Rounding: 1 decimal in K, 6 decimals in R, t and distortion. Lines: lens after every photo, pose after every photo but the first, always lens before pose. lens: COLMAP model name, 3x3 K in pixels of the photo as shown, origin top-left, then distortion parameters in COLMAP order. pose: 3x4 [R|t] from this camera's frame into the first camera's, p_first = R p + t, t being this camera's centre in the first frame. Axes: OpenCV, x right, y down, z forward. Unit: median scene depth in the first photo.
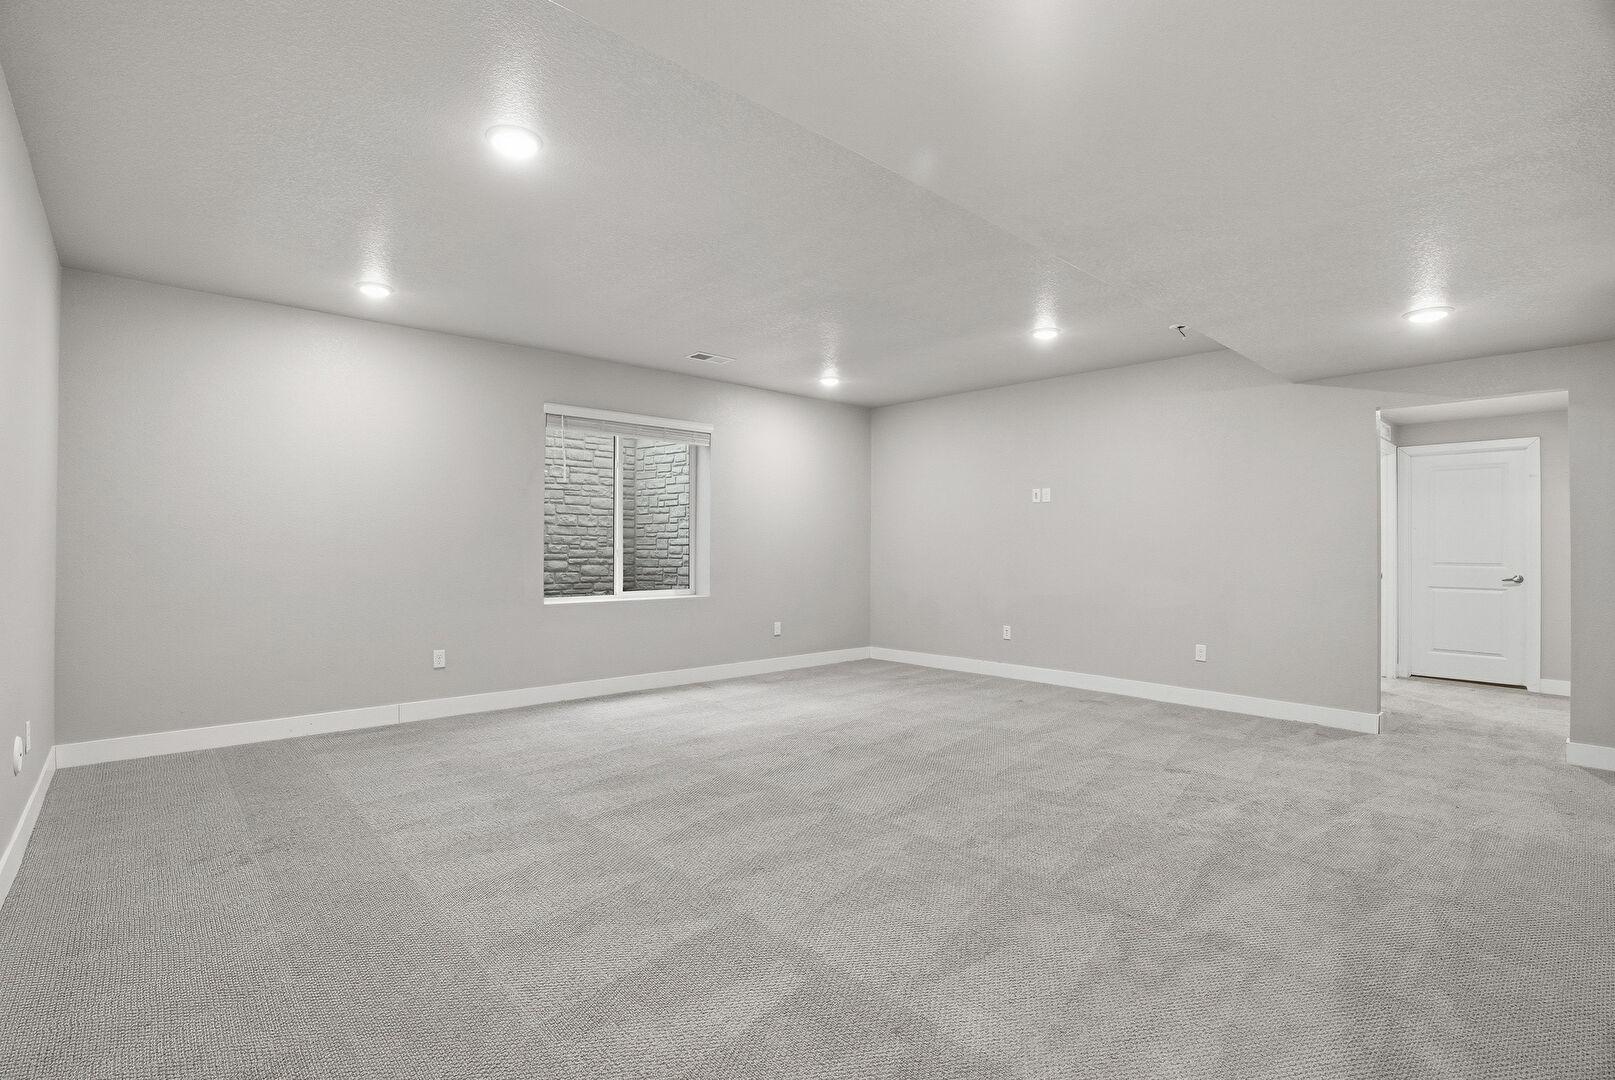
lens RADIAL K [[743.3, 0, 809.6], [0, 743.3, 541.0], [0, 0, 1]] dist [-0.042990, 0.008742]
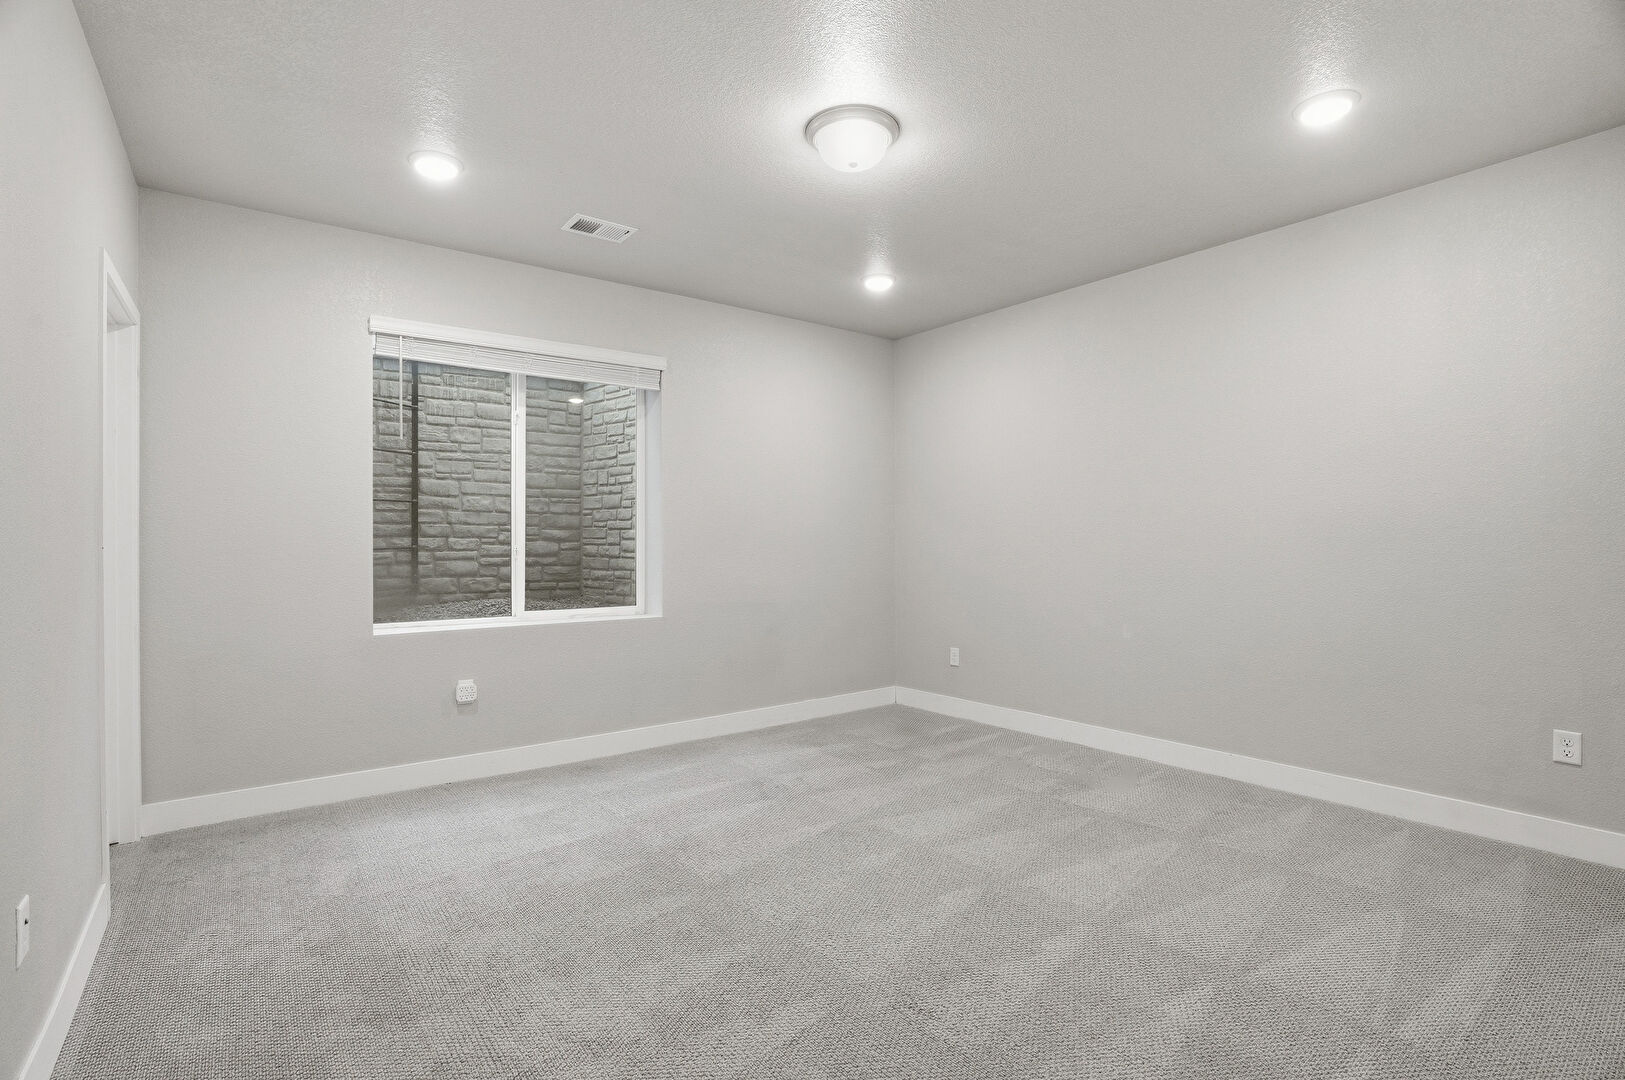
lens RADIAL K [[747.9, 0, 811.7], [0, 747.9, 537.7], [0, 0, 1]] dist [-0.042990, 0.008742]
pose [[0.996930, 0.001401, -0.078285, 0.046024], [-0.000574, 0.999944, 0.010588, -0.003107], [0.078296, -0.010510, 0.996875, 0.308573]]
